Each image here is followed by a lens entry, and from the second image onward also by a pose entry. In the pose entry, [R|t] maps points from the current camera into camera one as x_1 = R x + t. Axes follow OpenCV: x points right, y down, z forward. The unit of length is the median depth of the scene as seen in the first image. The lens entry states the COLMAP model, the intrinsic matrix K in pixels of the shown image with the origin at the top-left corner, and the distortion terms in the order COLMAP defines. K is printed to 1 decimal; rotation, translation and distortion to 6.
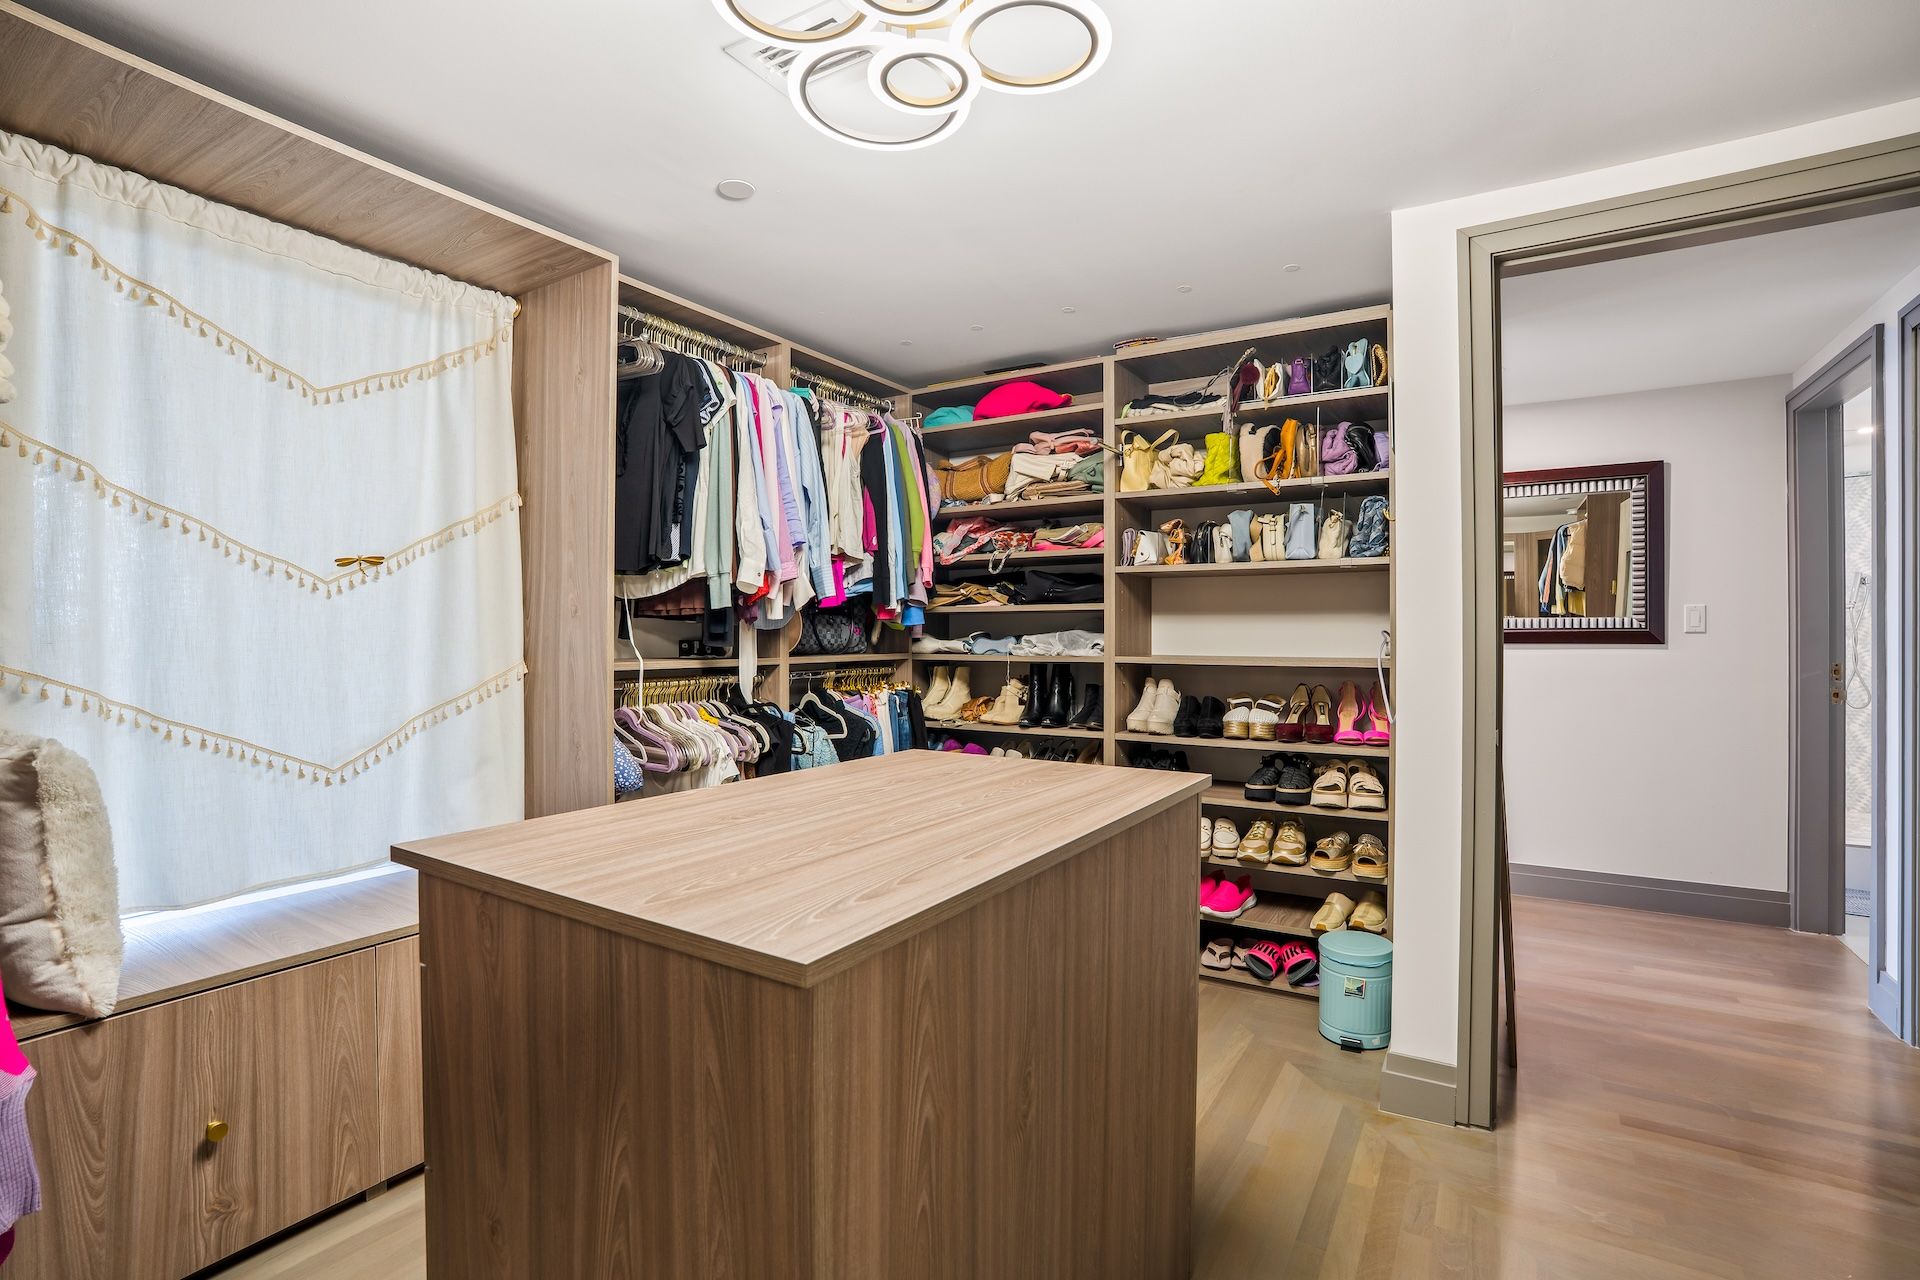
lens RADIAL K [[900.5, 0, 960.0], [0, 900.5, 640.0], [0, 0, 1]] dist [-0.072402, 0.029060]
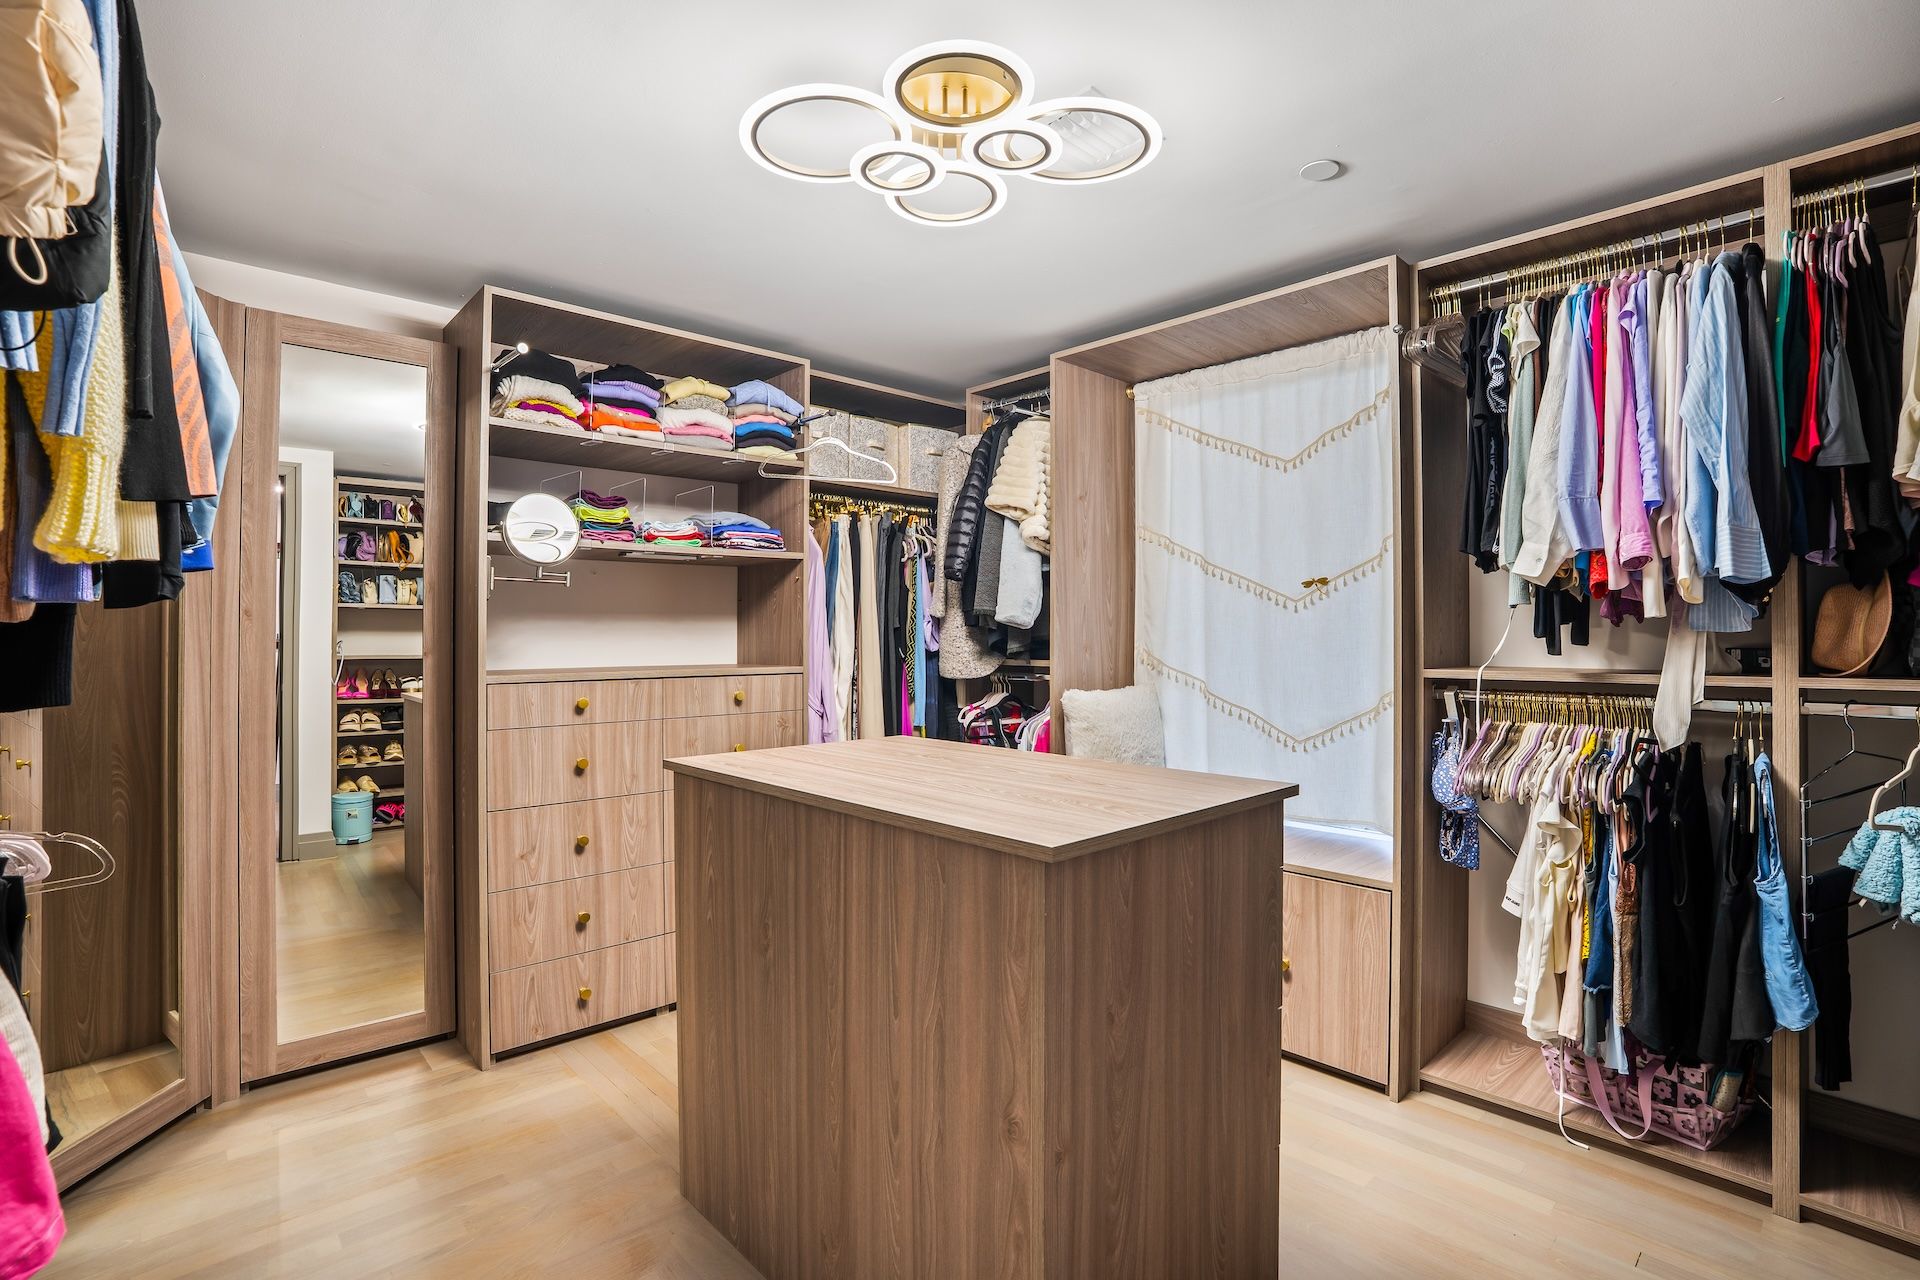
lens RADIAL K [[900.5, 0, 960.0], [0, 900.5, 640.0], [0, 0, 1]] dist [-0.072402, 0.029060]
pose [[-0.257127, 0.004618, -0.966367, 0.759703], [-0.002986, 0.999980, 0.005573, -0.011388], [0.966373, 0.004318, -0.257108, 0.871334]]
